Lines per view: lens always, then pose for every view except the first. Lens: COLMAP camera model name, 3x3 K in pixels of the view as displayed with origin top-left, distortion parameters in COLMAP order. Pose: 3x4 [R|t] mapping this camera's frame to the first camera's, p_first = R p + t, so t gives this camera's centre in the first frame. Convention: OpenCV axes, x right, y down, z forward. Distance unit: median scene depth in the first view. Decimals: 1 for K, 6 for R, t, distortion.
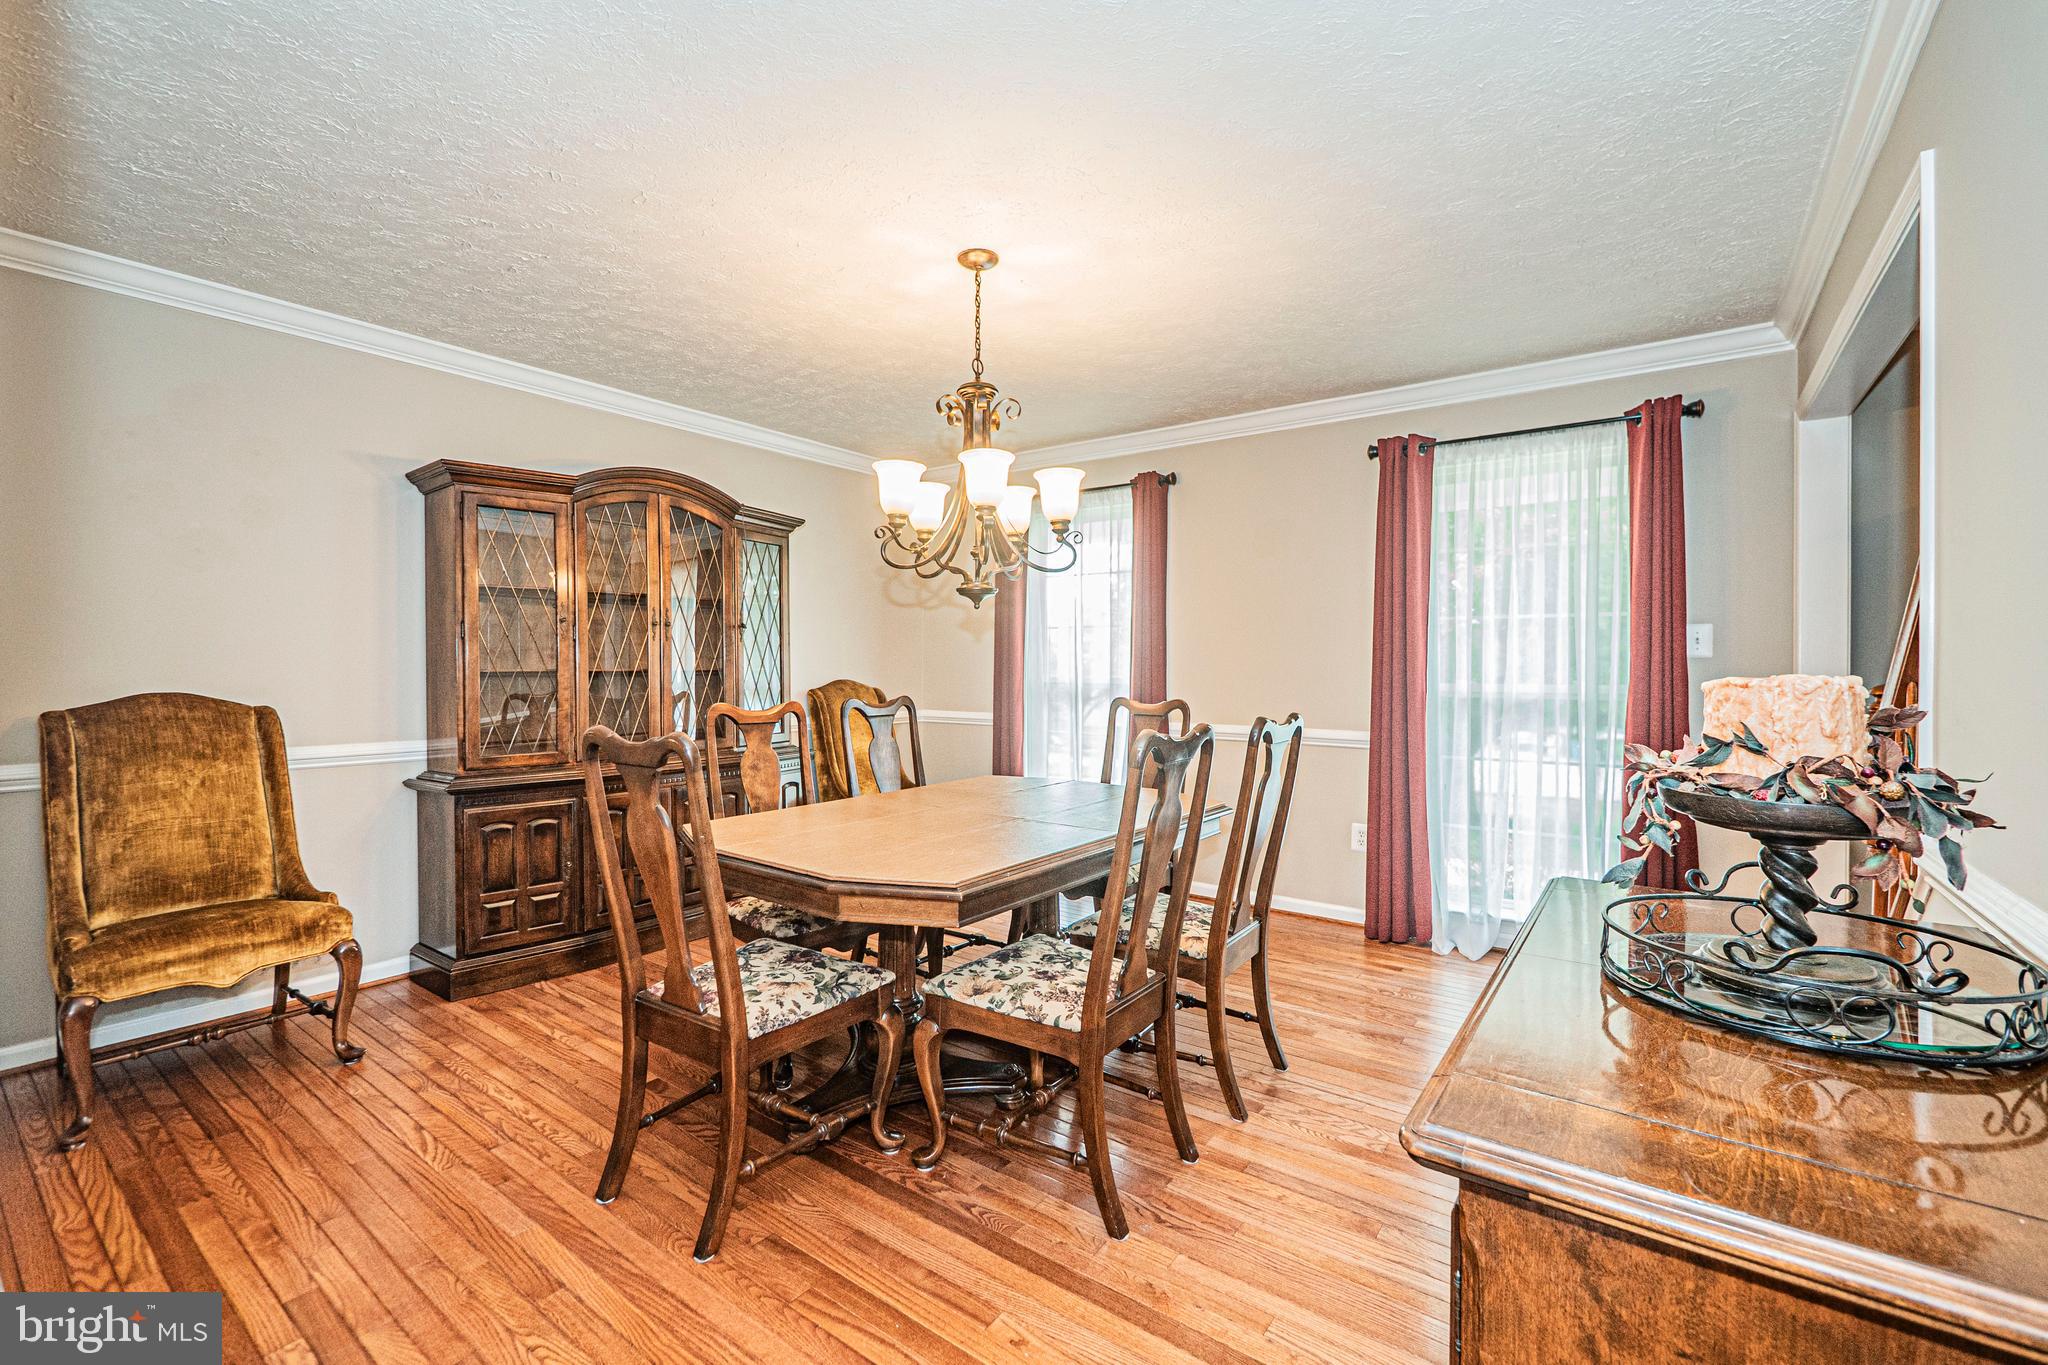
lens RADIAL K [[865.4, 0, 1026.2], [0, 865.4, 676.2], [0, 0, 1]] dist [-0.006258, -0.000016]
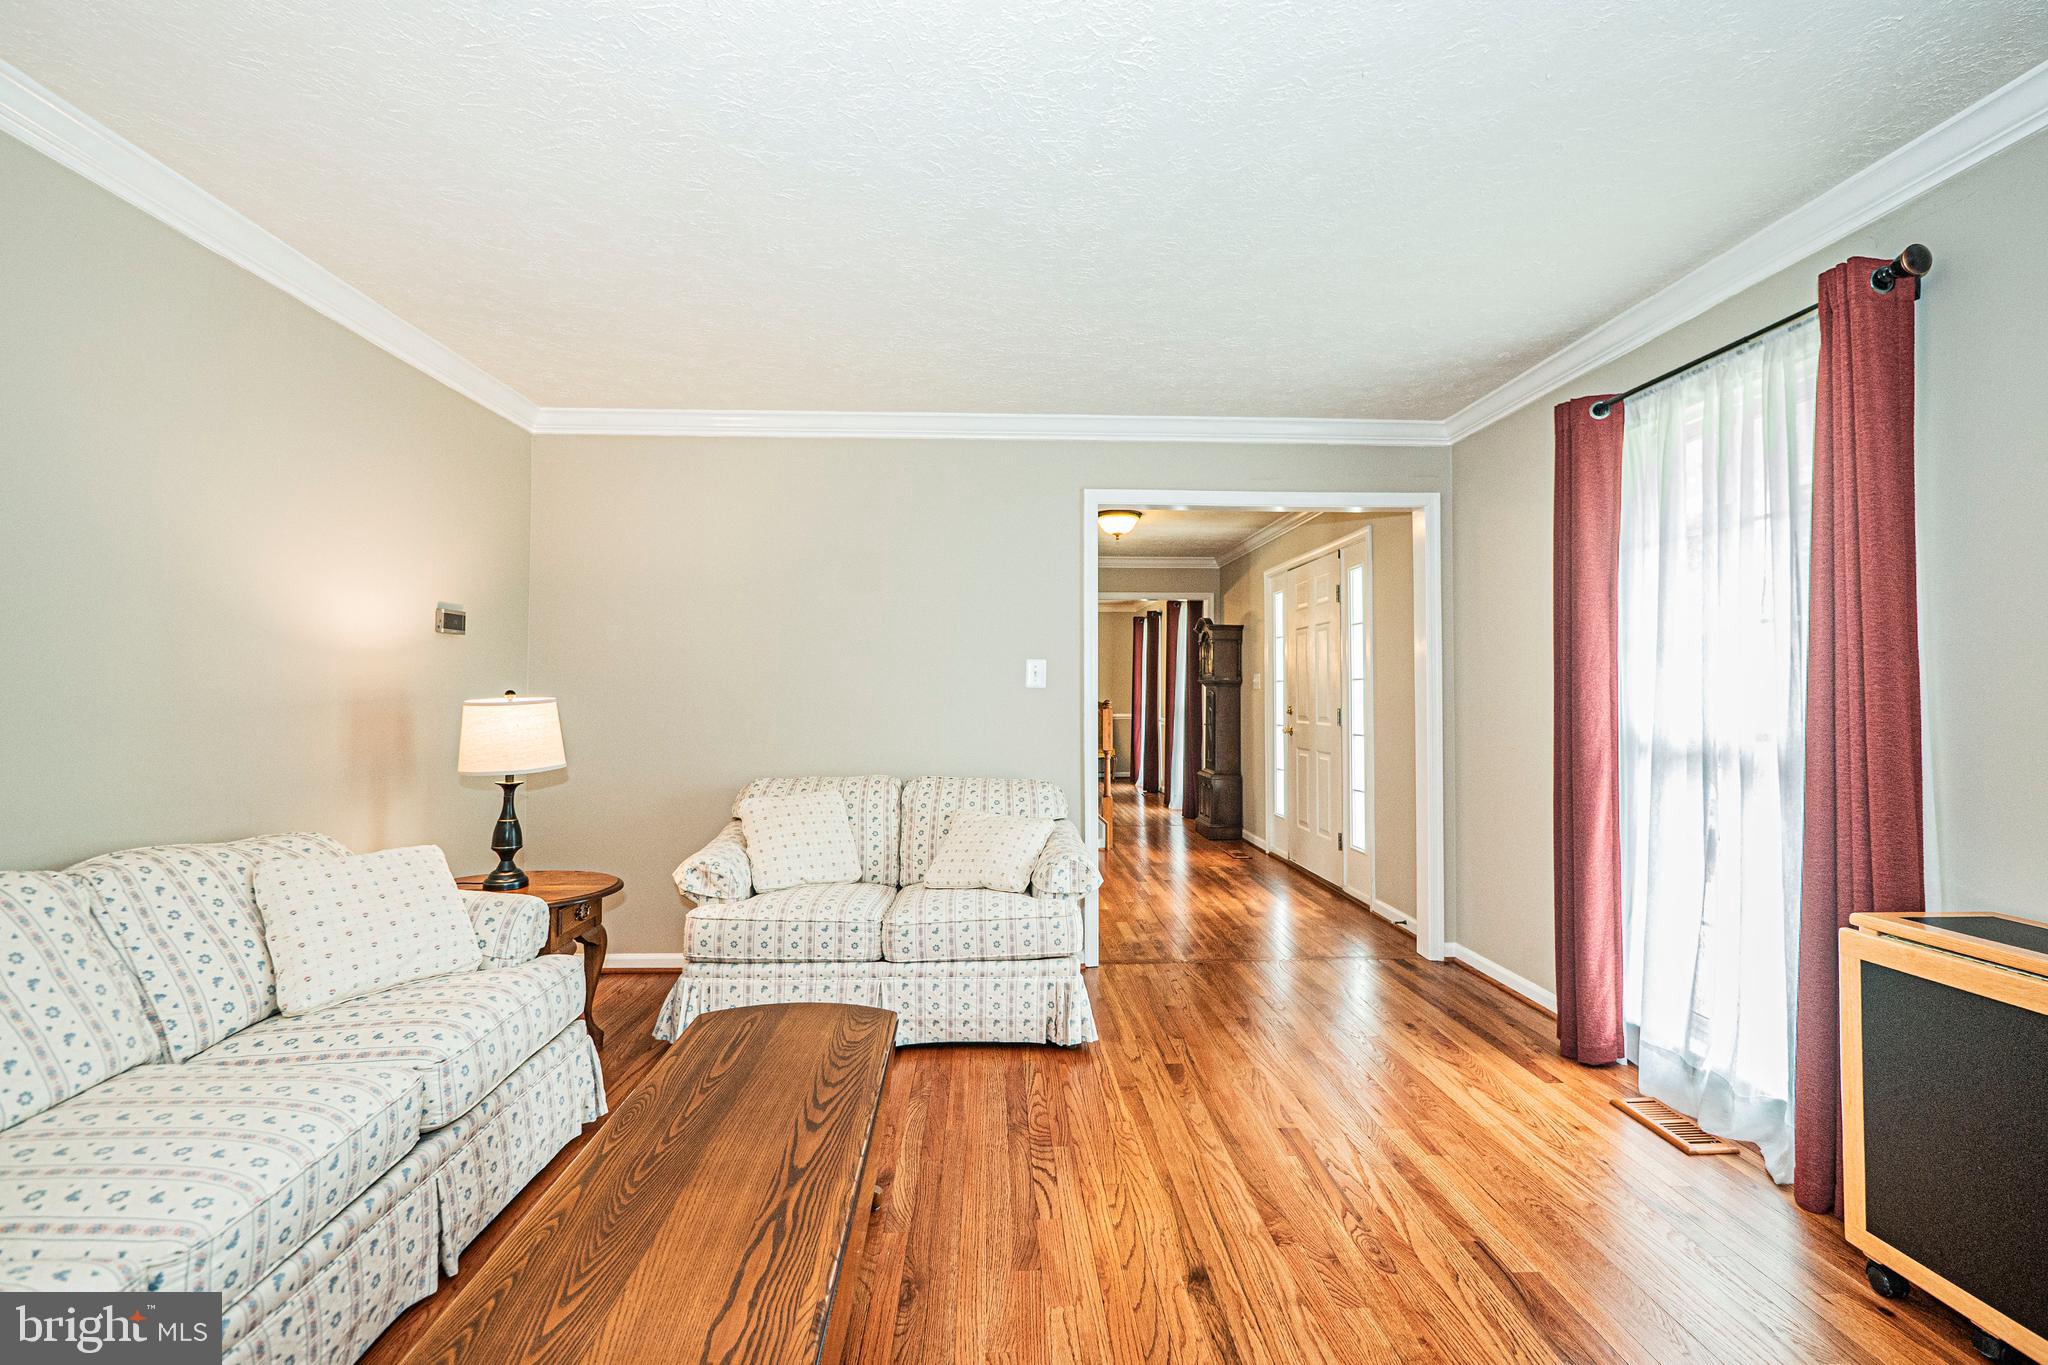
lens RADIAL K [[865.4, 0, 1029.3], [0, 865.4, 680.0], [0, 0, 1]] dist [-0.006258, -0.000016]
pose [[0.626379, -0.014558, -0.779383, 0.727329], [-0.011029, 0.999560, -0.027535, 0.004645], [0.779441, 0.025843, 0.625943, 0.129762]]
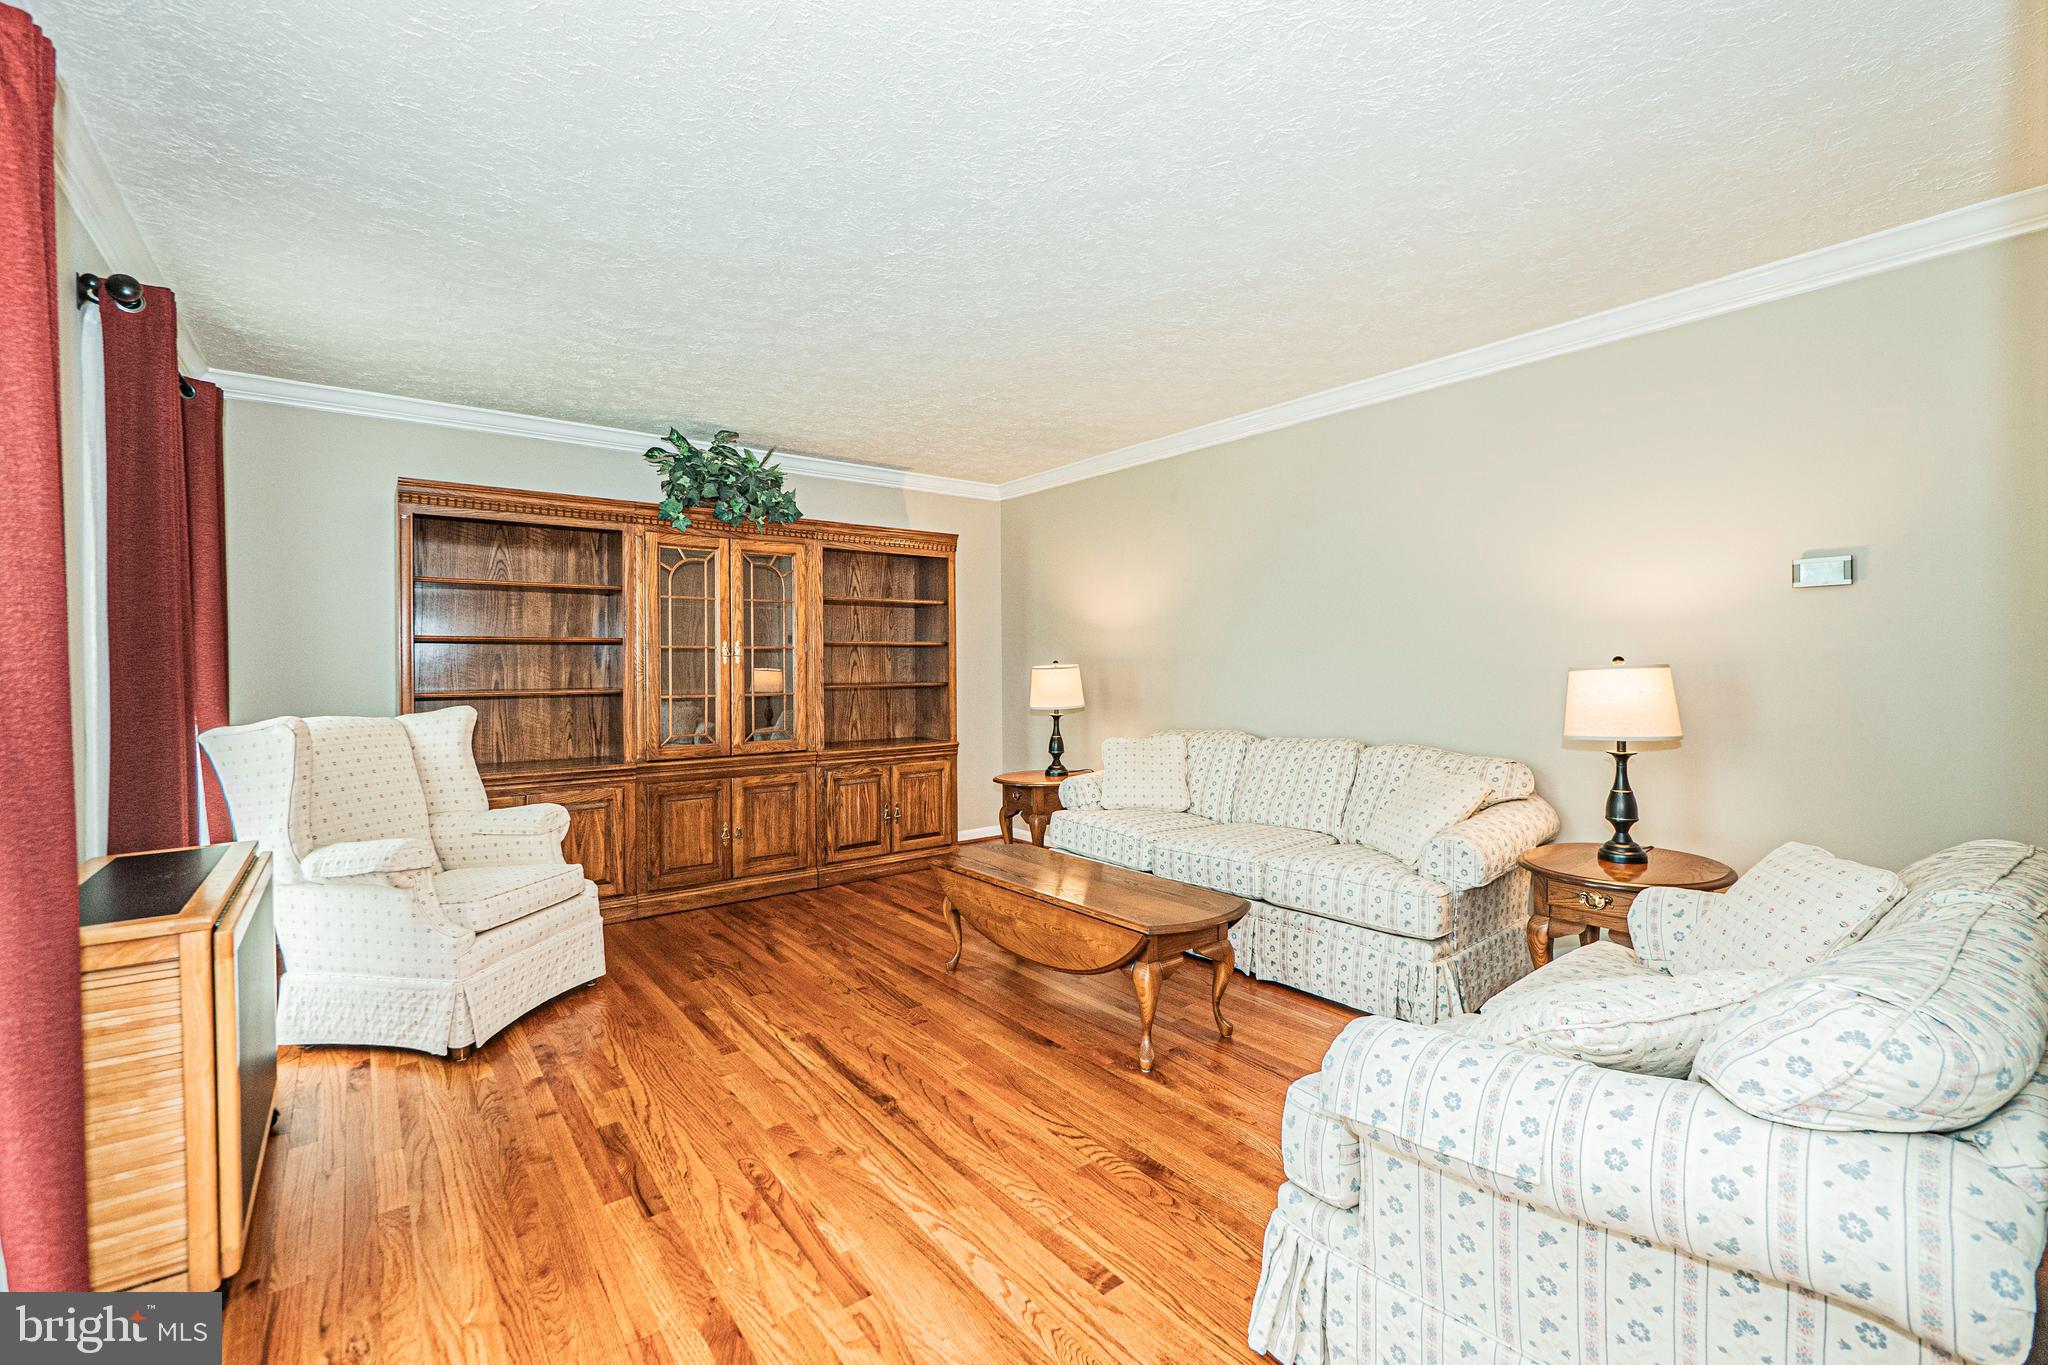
lens RADIAL K [[865.4, 0, 1025.8], [0, 865.4, 674.3], [0, 0, 1]] dist [-0.006258, -0.000016]
pose [[-0.958790, 0.001987, 0.284109, 0.138051], [0.007926, 0.999773, 0.019756, -0.006497], [-0.284005, 0.021194, -0.958588, 1.075015]]
